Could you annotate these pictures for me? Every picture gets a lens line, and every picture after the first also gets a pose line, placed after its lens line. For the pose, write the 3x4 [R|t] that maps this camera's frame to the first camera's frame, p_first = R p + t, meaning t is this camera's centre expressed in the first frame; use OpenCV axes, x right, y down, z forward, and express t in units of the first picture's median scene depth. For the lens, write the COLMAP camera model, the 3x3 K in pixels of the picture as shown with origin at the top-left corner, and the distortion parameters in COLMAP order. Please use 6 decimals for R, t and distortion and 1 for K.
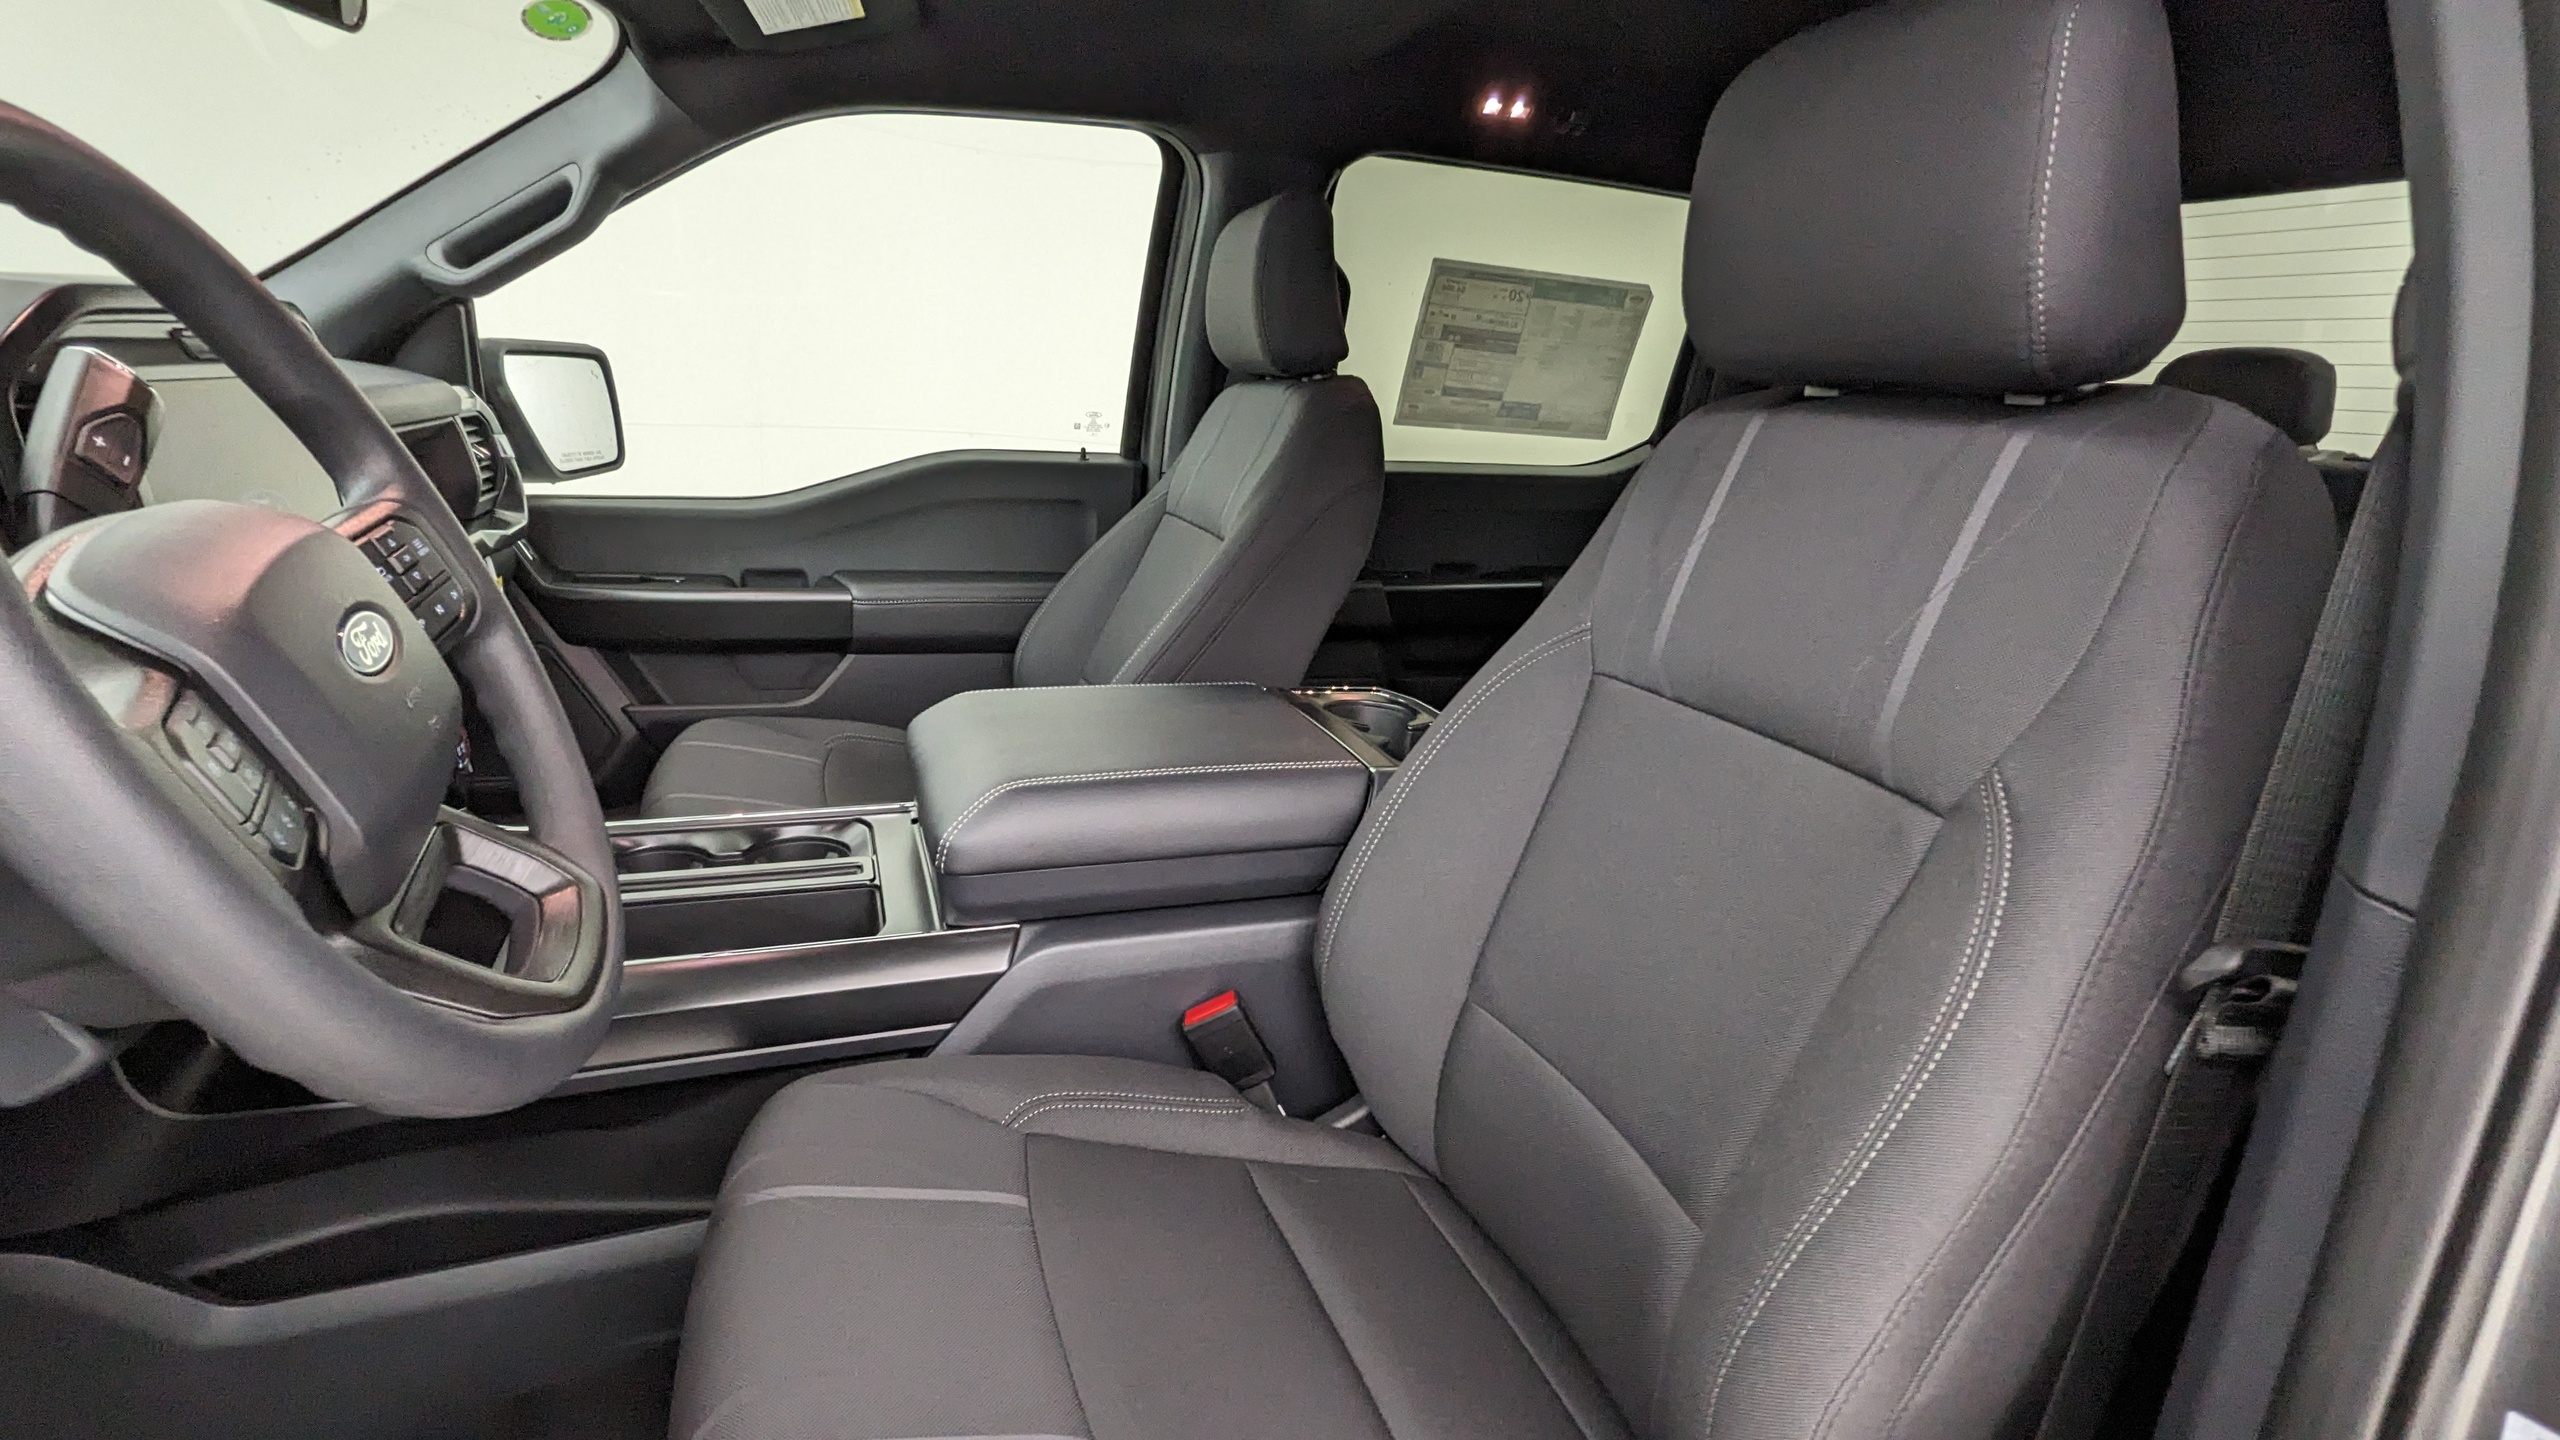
lens RADIAL K [[1166.6, 0, 1231.5], [0, 1166.6, 682.3], [0, 0, 1]] dist [0.022709, 0.000090]
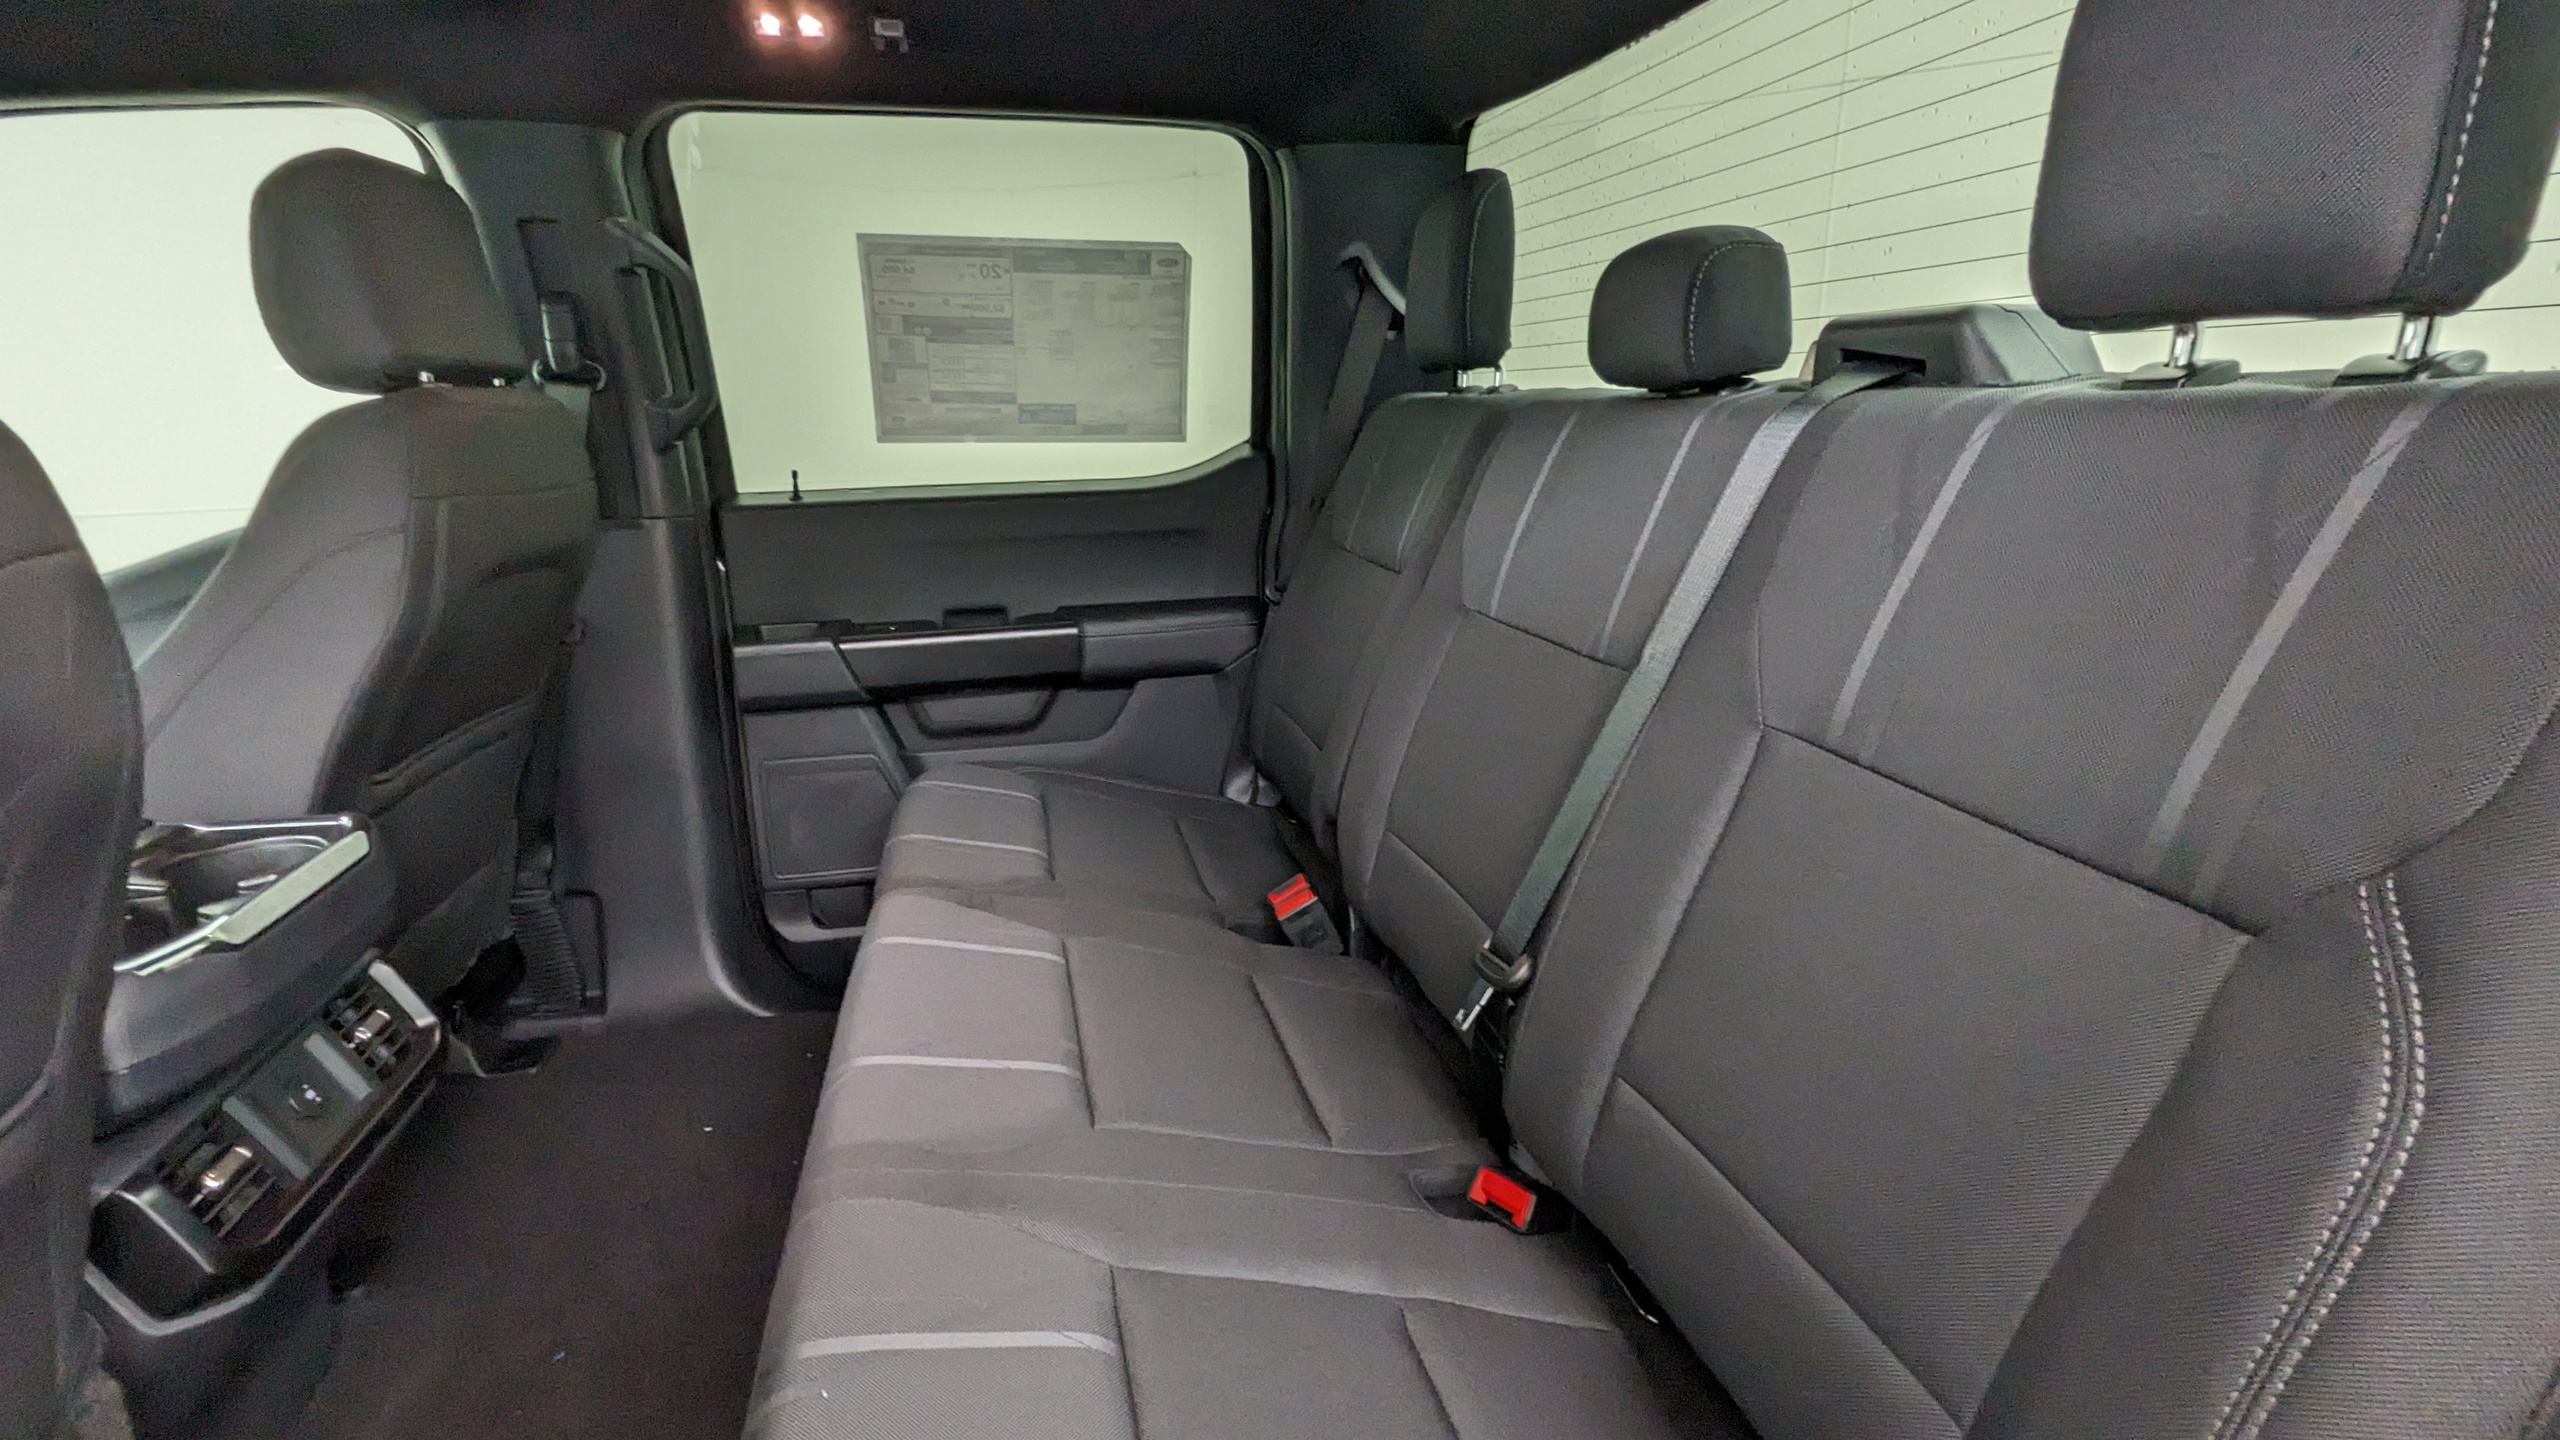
lens RADIAL K [[1226.1, 0, 1294.6], [0, 1226.1, 682.2], [0, 0, 1]] dist [0.001822, -0.003028]
pose [[0.987176, -0.041991, -0.154015, 0.549962], [0.039140, 0.999003, -0.021495, -0.026045], [0.154764, 0.015191, 0.987835, 0.211334]]
